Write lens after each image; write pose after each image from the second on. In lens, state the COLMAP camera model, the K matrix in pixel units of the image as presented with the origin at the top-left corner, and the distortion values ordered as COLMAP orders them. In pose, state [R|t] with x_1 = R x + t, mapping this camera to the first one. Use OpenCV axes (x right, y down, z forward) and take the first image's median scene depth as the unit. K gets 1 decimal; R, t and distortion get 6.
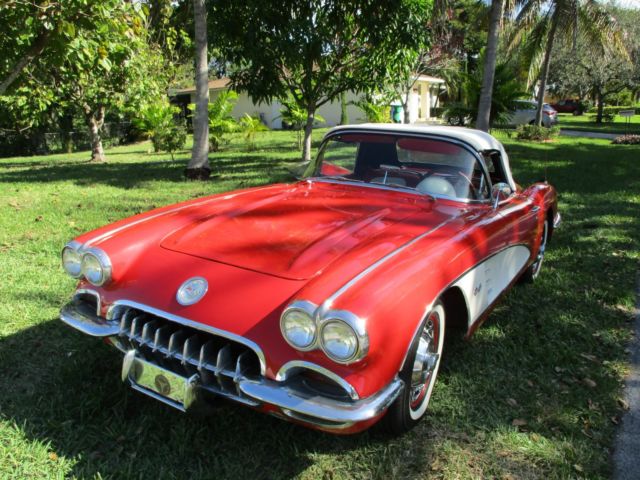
lens RADIAL K [[534.5, 0, 320.0], [0, 534.5, 240.0], [0, 0, 1]] dist [-0.013508, 0.005500]
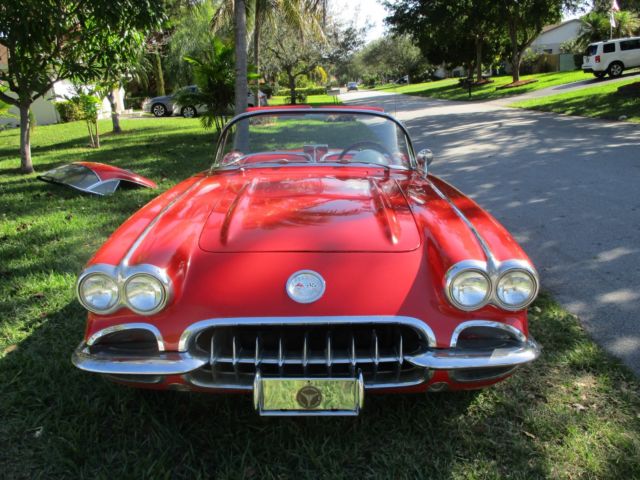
lens RADIAL K [[593.0, 0, 320.0], [0, 593.0, 240.0], [0, 0, 1]] dist [-0.021762, -0.002231]
pose [[0.842182, -0.172903, 0.510720, -0.109399], [0.177193, 0.983334, 0.040712, -0.002531], [-0.509247, 0.056210, 0.858783, 0.022762]]
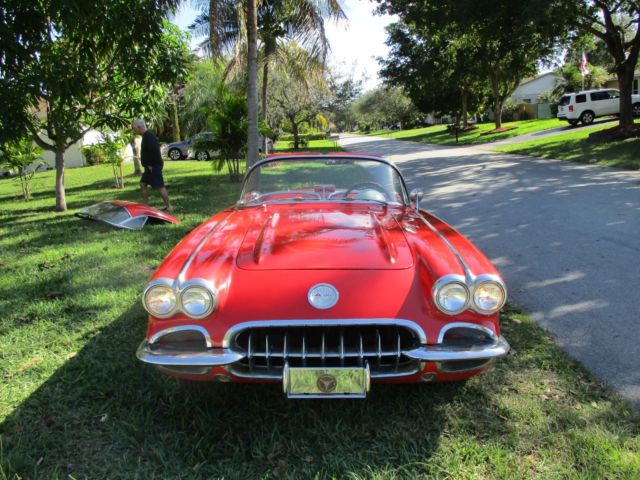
lens RADIAL K [[554.7, 0, 320.0], [0, 554.7, 240.0], [0, 0, 1]] dist [-0.044343, 0.001589]
pose [[0.841564, -0.142904, 0.520912, -0.128714], [0.178854, 0.983690, -0.019090, 0.000054], [-0.509688, 0.109232, 0.853397, 0.001035]]
